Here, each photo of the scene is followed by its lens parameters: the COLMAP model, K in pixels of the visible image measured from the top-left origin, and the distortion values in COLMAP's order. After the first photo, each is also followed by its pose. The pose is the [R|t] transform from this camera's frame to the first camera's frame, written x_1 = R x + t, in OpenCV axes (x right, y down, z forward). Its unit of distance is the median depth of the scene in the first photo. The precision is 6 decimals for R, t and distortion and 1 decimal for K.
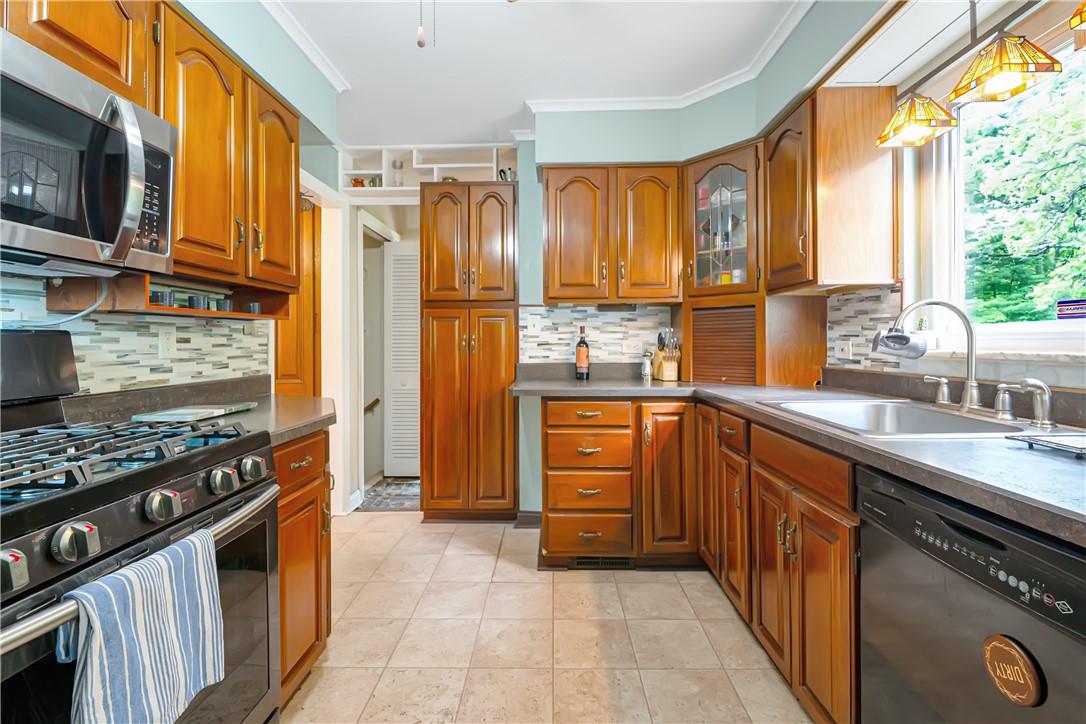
lens RADIAL K [[479.6, 0, 538.9], [0, 479.6, 340.9], [0, 0, 1]] dist [-0.006851, 0.001641]
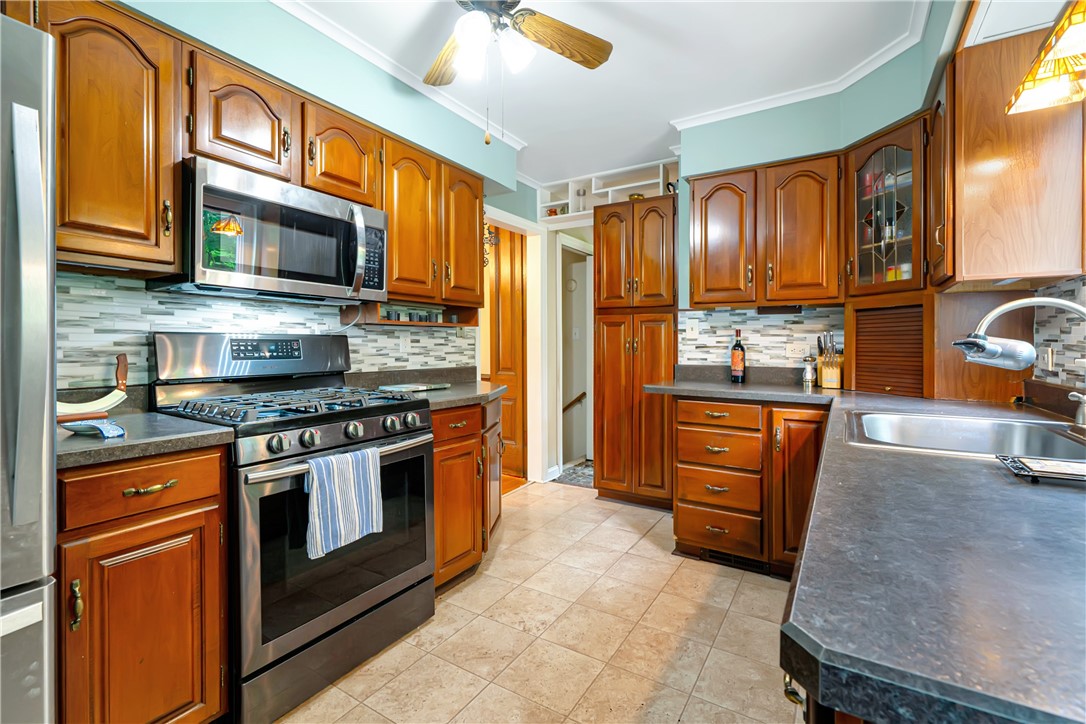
lens RADIAL K [[479.6, 0, 539.8], [0, 479.6, 350.2], [0, 0, 1]] dist [-0.006851, 0.001641]
pose [[0.859727, 0.016672, -0.510481, 0.317189], [-0.008494, 0.999796, 0.018347, -0.002744], [0.510683, -0.011437, 0.859693, -0.095718]]
